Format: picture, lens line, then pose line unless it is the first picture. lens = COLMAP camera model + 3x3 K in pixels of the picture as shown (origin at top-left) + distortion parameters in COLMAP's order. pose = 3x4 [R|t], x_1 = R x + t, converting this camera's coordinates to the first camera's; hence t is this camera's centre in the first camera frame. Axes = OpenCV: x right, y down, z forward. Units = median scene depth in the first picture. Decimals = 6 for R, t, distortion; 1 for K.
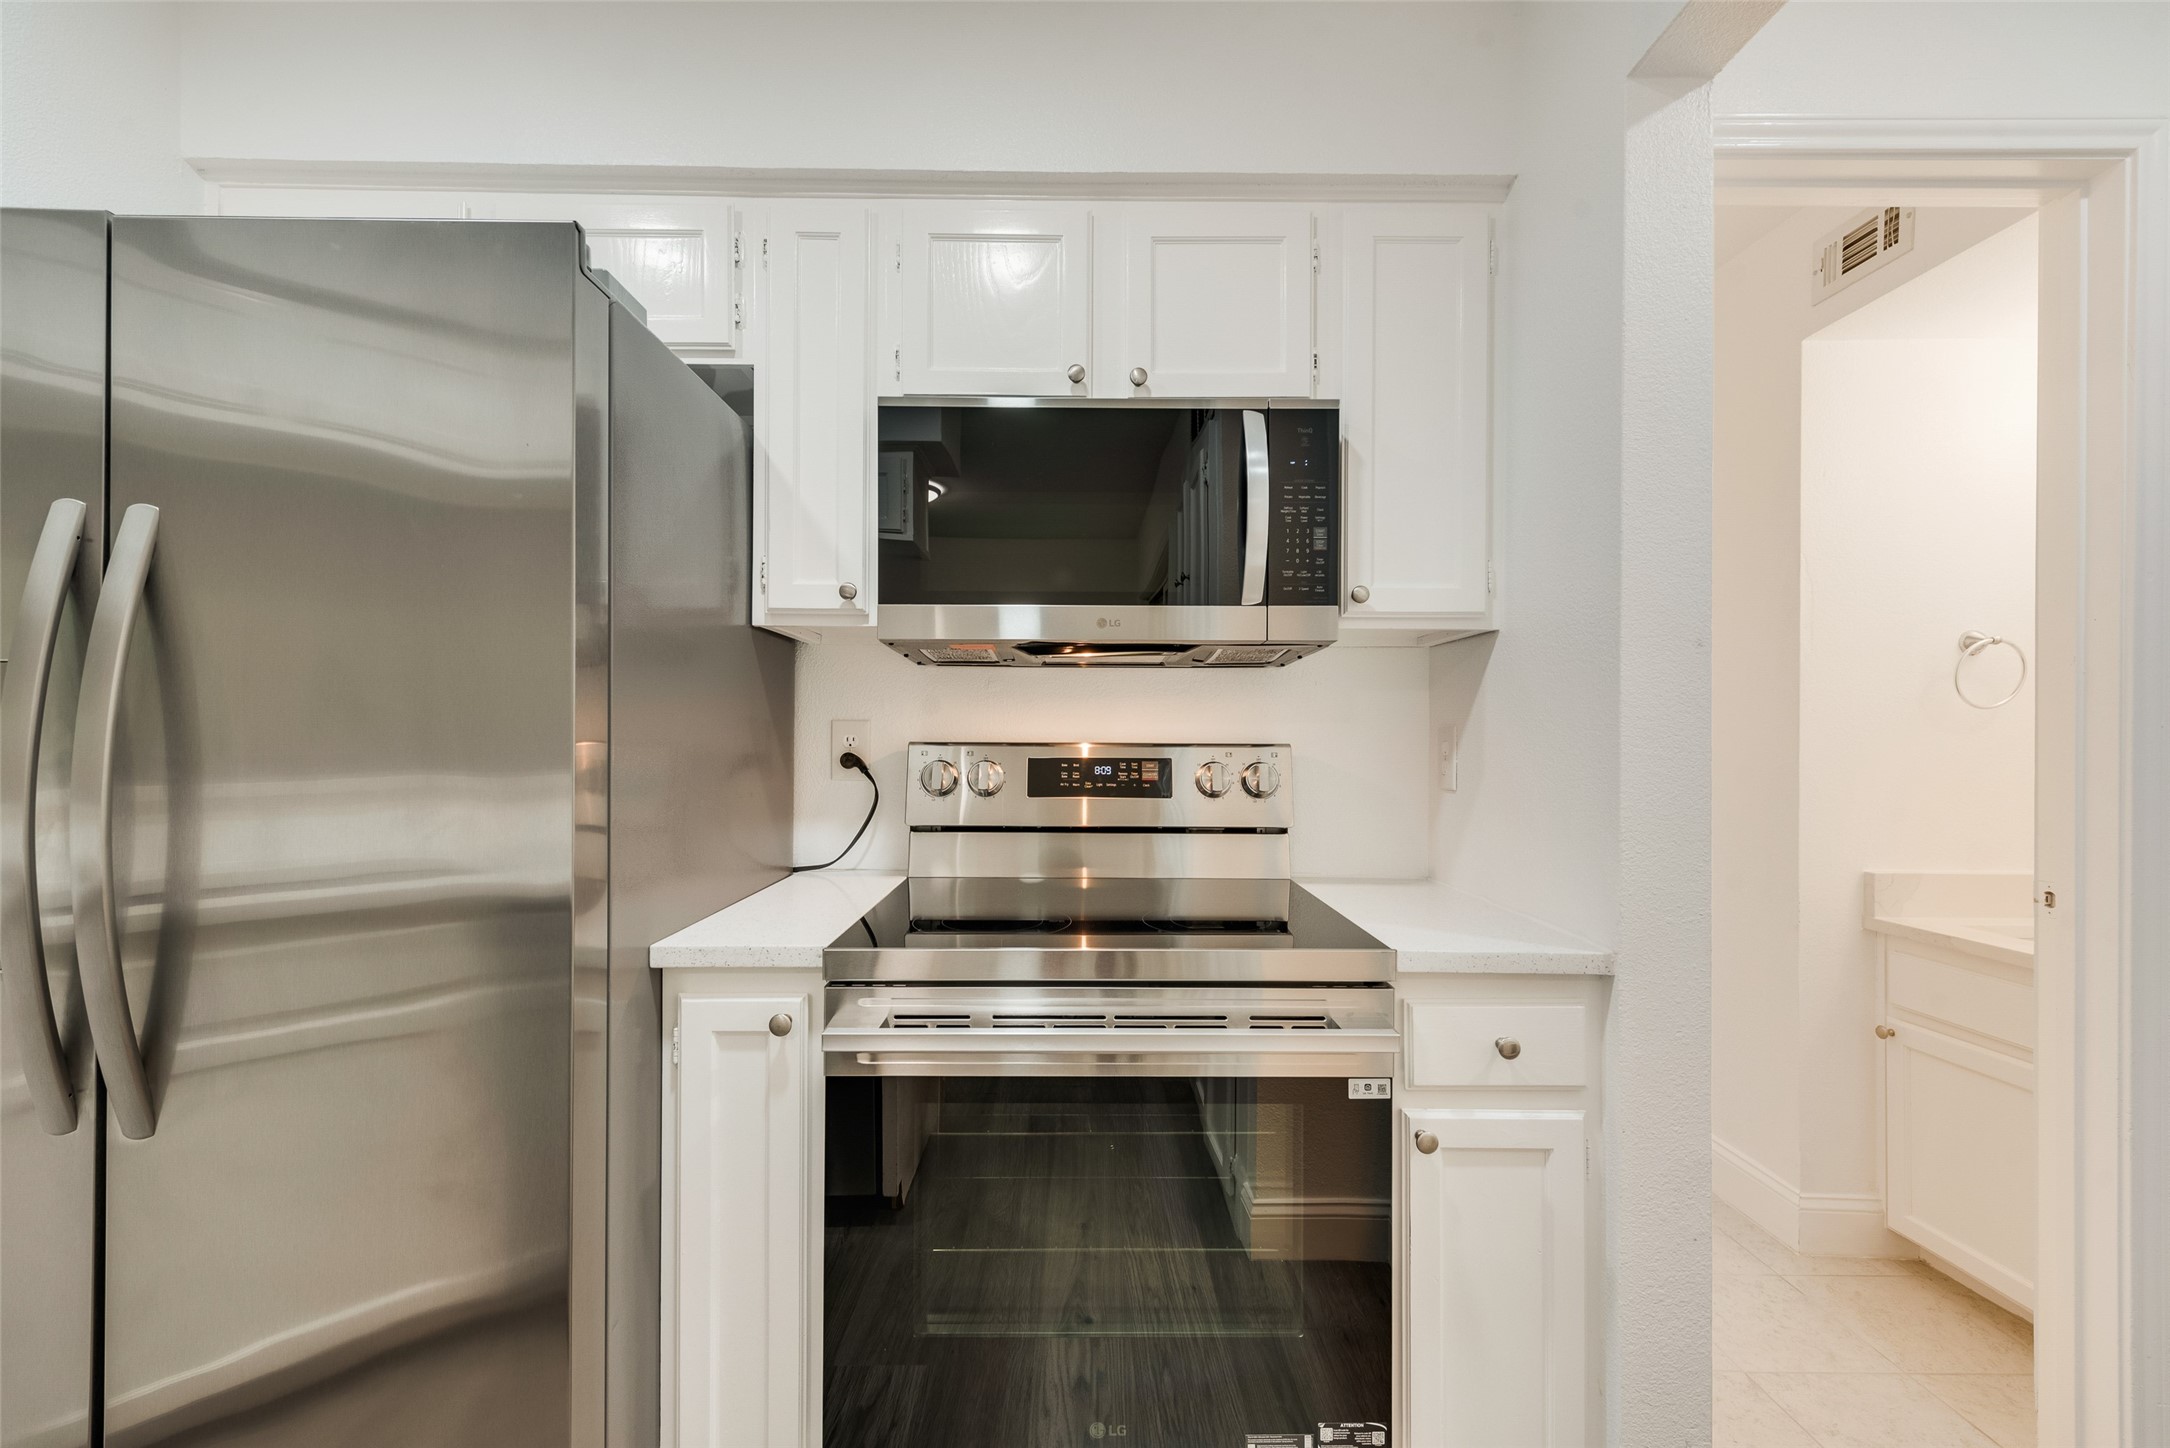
lens RADIAL K [[852.0, 0, 1082.0], [0, 852.0, 738.4], [0, 0, 1]] dist [0.014232, -0.003716]
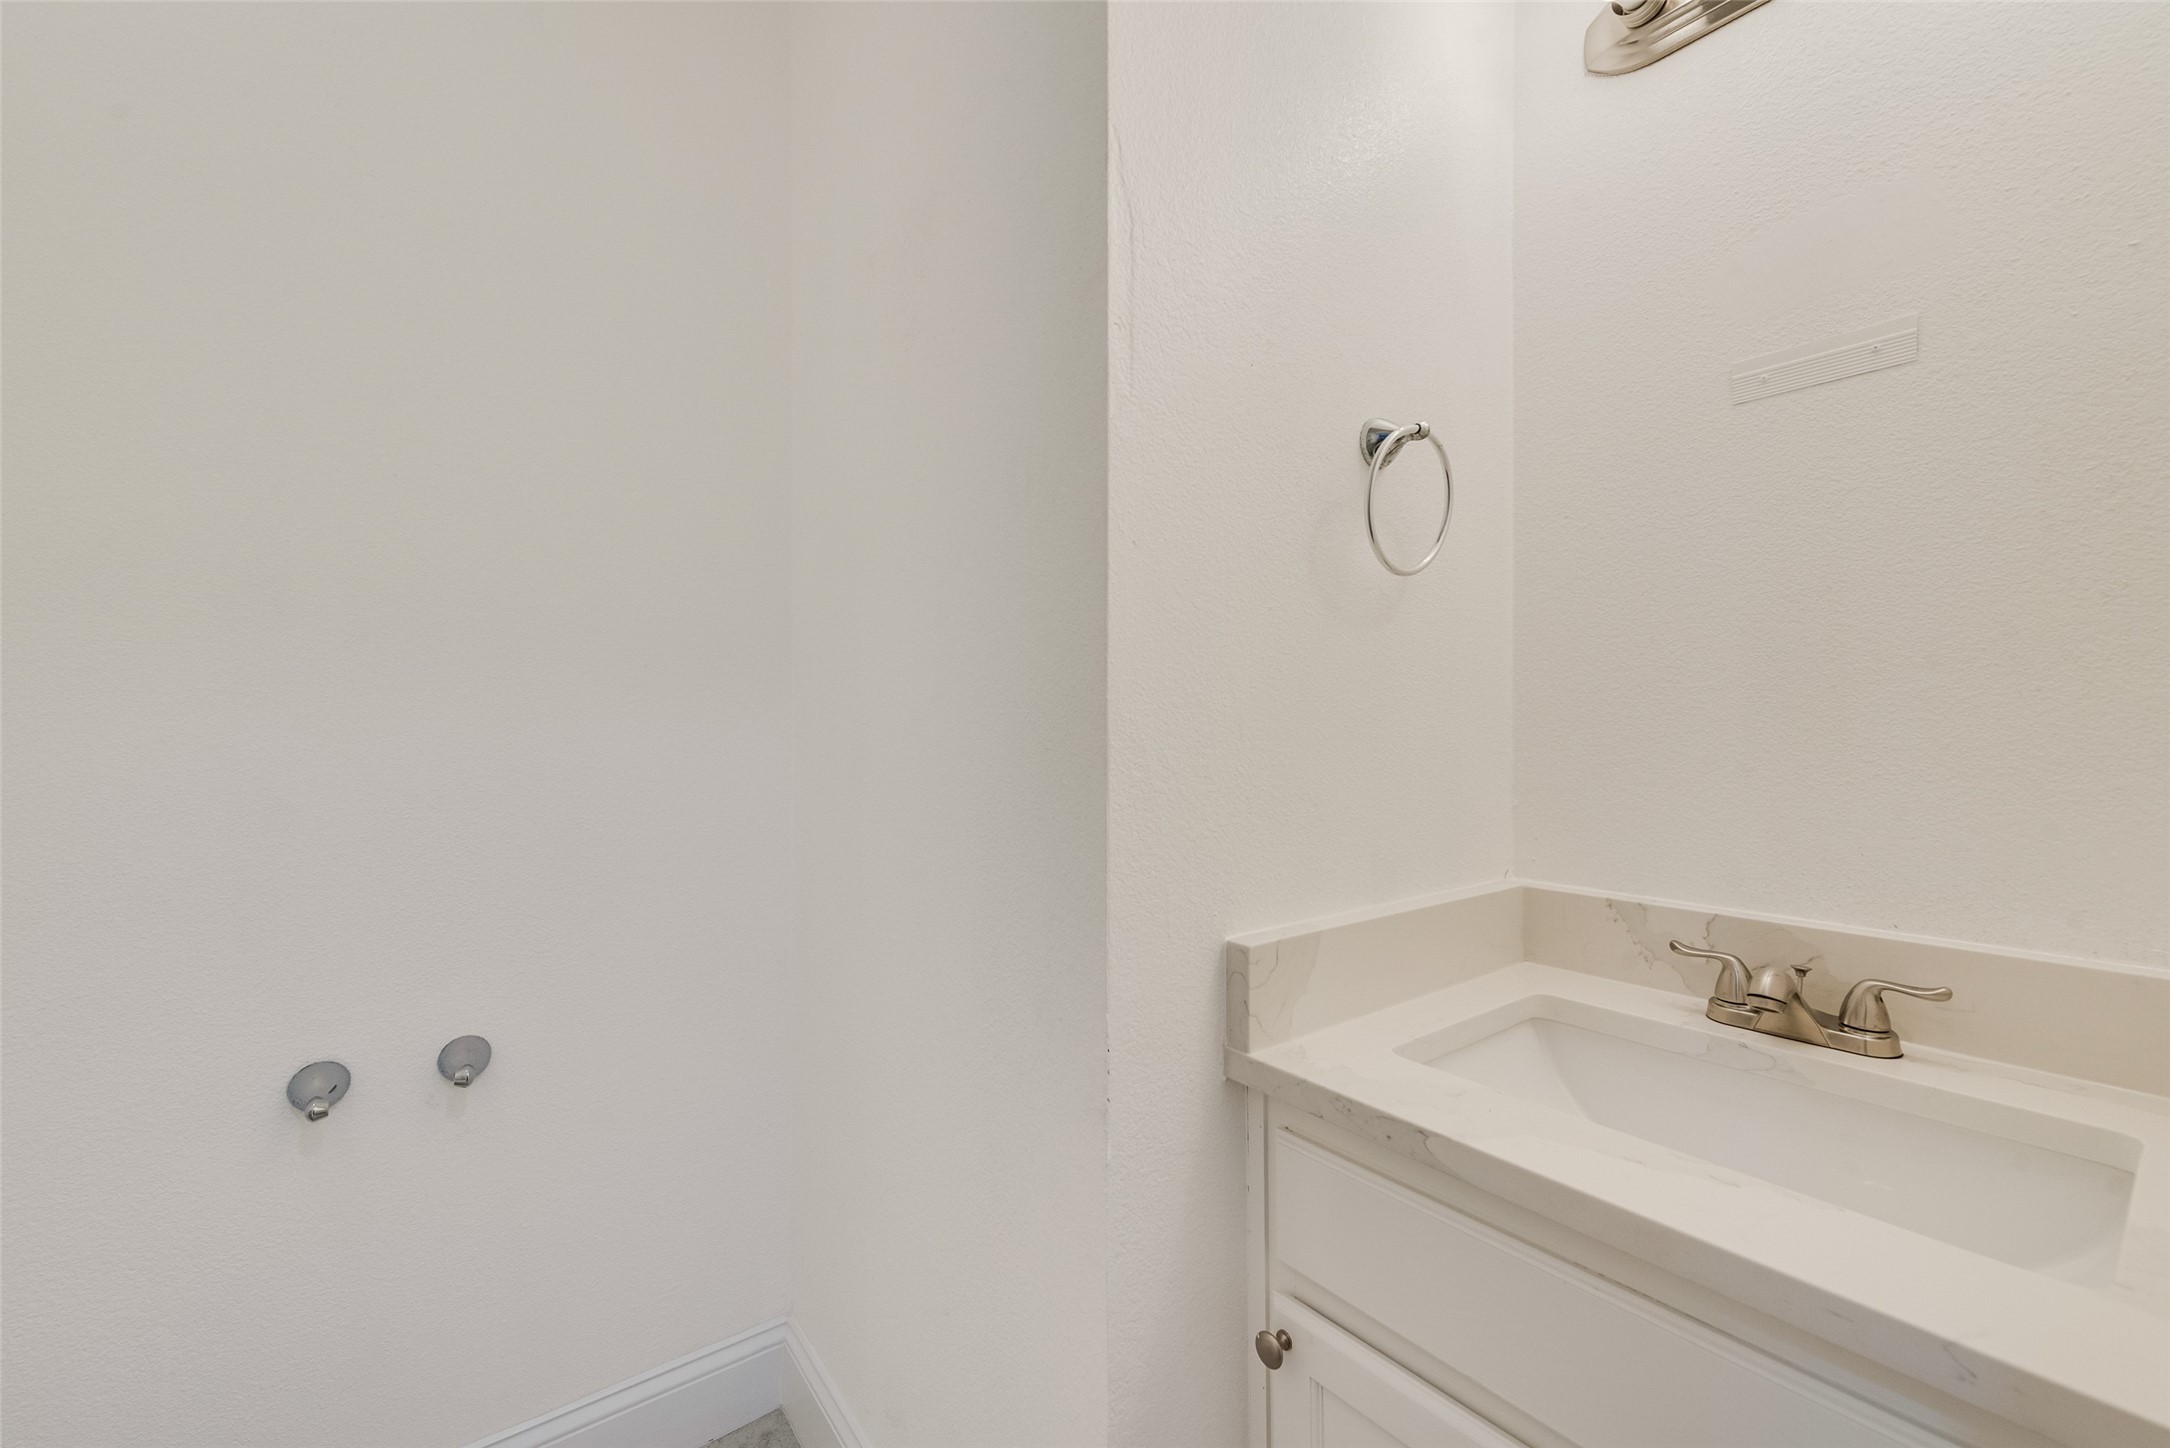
lens RADIAL K [[852.0, 0, 1074.8], [0, 852.0, 737.9], [0, 0, 1]] dist [0.014232, -0.003716]
pose [[0.797631, 0.003942, 0.603133, 0.604537], [0.005408, 0.999892, -0.013687, 0.060921], [-0.603121, 0.014178, 0.797523, 0.719093]]
